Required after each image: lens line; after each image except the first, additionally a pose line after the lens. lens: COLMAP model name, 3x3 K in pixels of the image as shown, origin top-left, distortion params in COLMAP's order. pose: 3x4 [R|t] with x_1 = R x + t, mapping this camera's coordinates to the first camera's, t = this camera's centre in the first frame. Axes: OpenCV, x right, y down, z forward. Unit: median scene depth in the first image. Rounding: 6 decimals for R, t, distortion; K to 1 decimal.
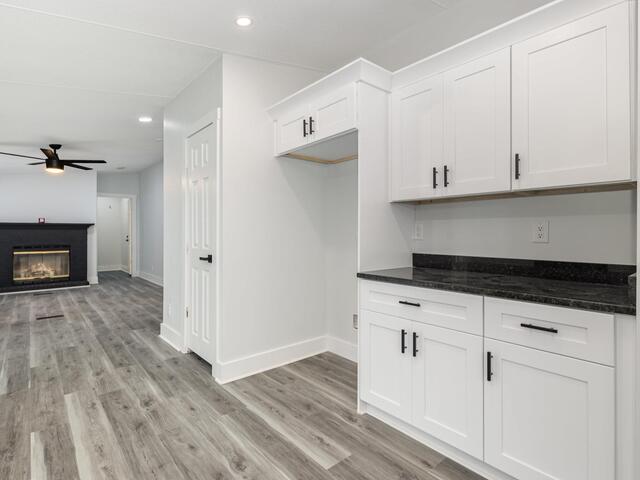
lens RADIAL K [[337.0, 0, 321.6], [0, 337.0, 235.1], [0, 0, 1]] dist [0.003261, -0.001351]
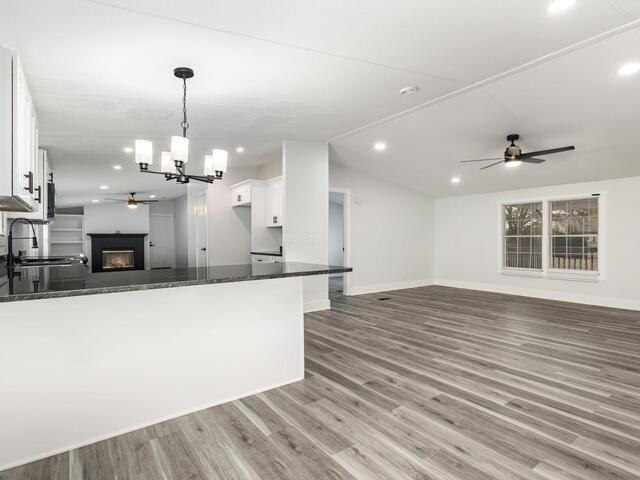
lens RADIAL K [[337.0, 0, 321.6], [0, 337.0, 235.1], [0, 0, 1]] dist [0.003261, -0.001351]
pose [[0.996853, -0.009191, -0.078740, 0.287493], [0.008005, 0.999850, -0.015366, 0.004416], [0.078869, 0.014687, 0.996777, -0.560516]]
